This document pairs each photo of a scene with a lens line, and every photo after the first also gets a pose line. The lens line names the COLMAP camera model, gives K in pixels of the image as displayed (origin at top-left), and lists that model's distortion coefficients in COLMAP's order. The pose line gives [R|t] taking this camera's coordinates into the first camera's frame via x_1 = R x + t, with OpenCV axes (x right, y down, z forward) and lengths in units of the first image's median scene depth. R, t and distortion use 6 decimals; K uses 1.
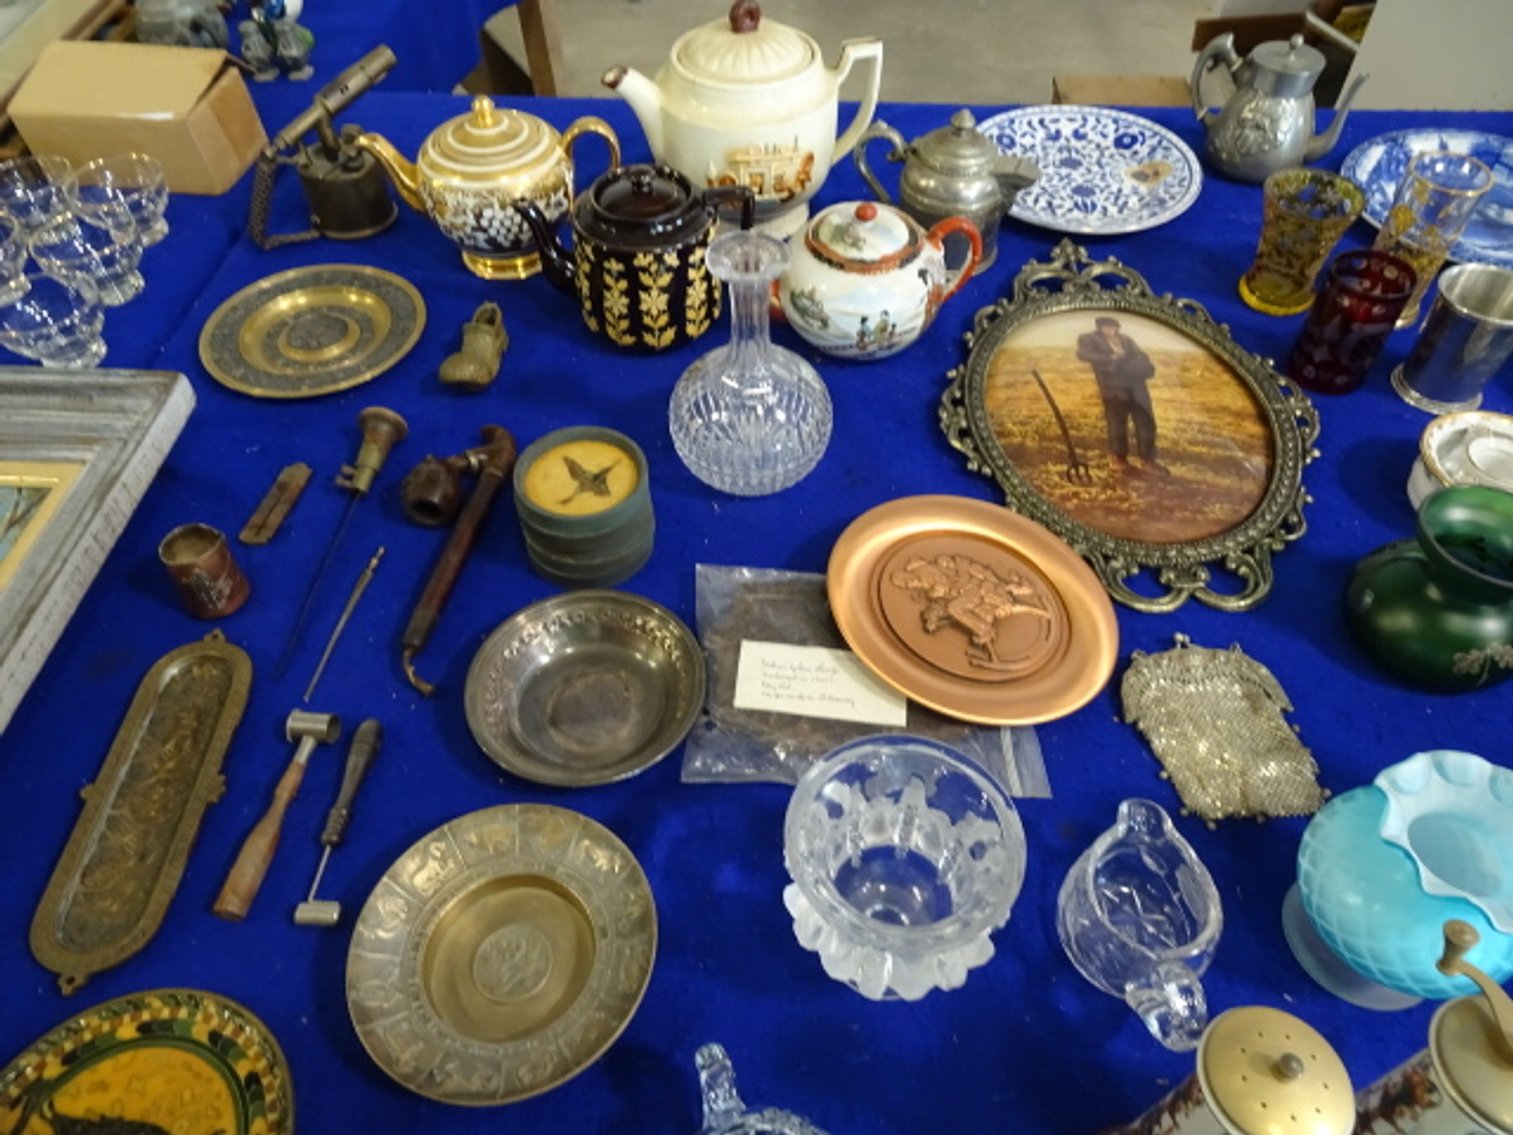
lens RADIAL K [[1084.5, 0, 756.5], [0, 1084.5, 567.5], [0, 0, 1]] dist [0.000181, -0.005950]
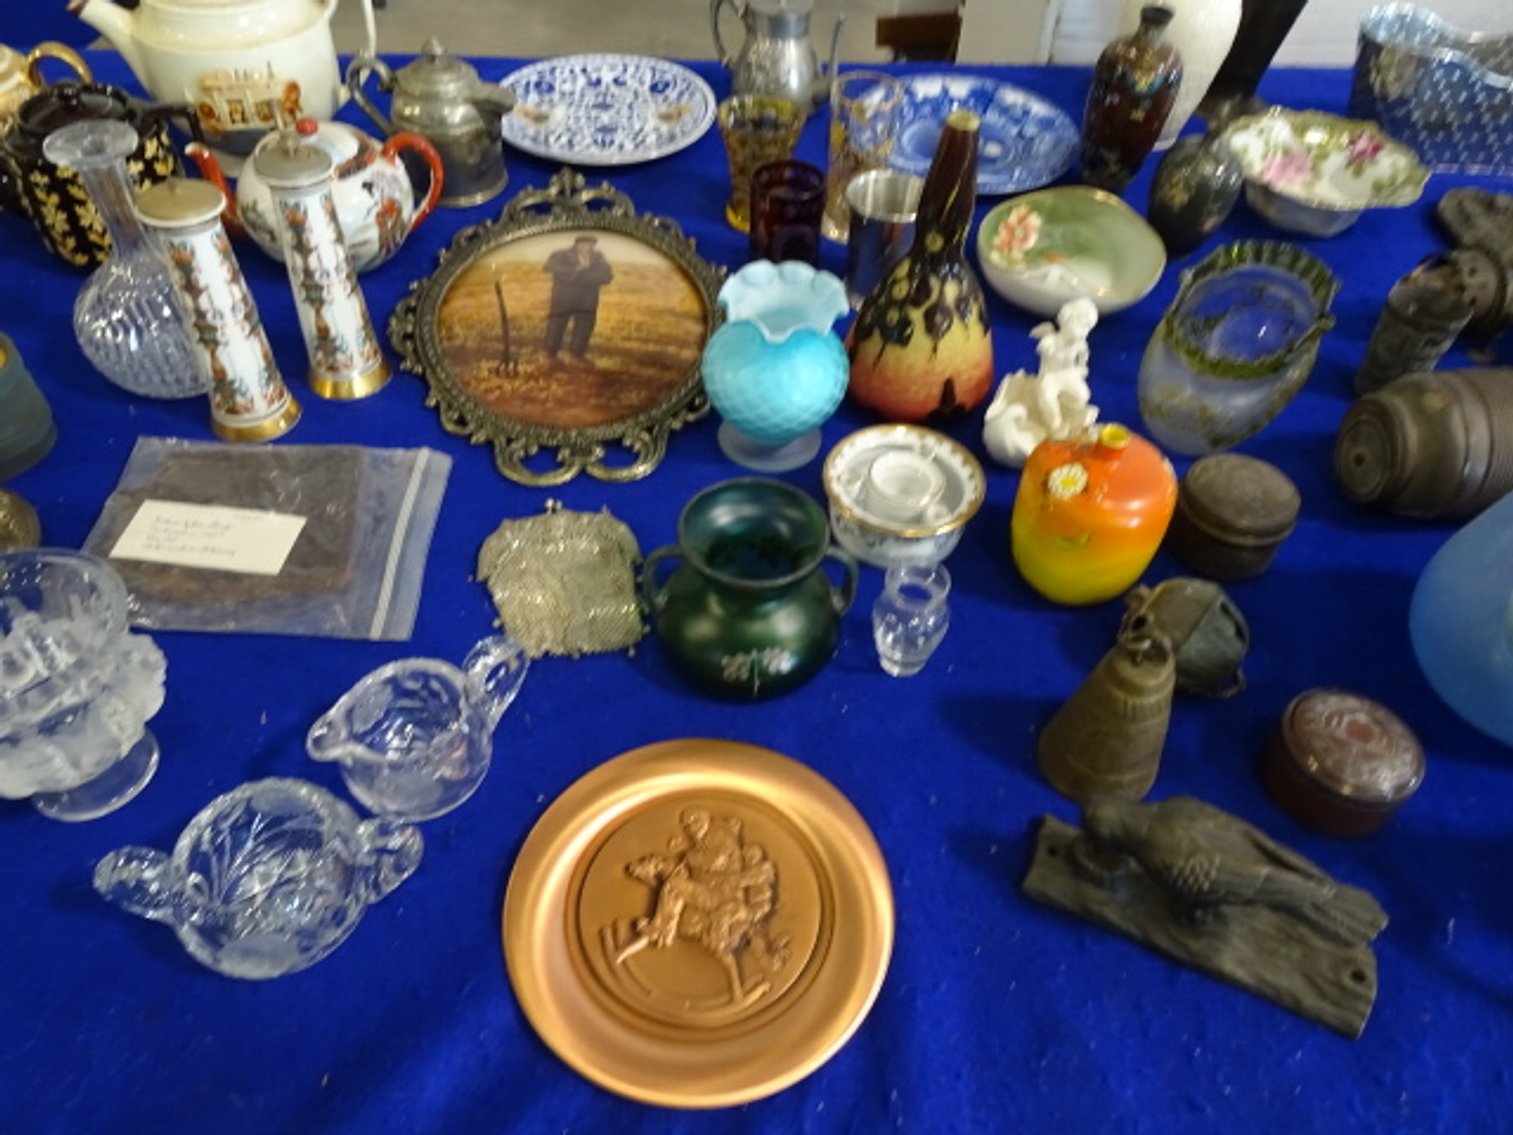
lens RADIAL K [[1084.5, 0, 756.5], [0, 1084.5, 567.5], [0, 0, 1]] dist [0.000181, -0.005950]
pose [[0.991987, -0.047769, 0.116963, 0.367222], [0.051113, 0.998361, -0.025760, 0.129299], [-0.115541, 0.031532, 0.992802, -0.045036]]
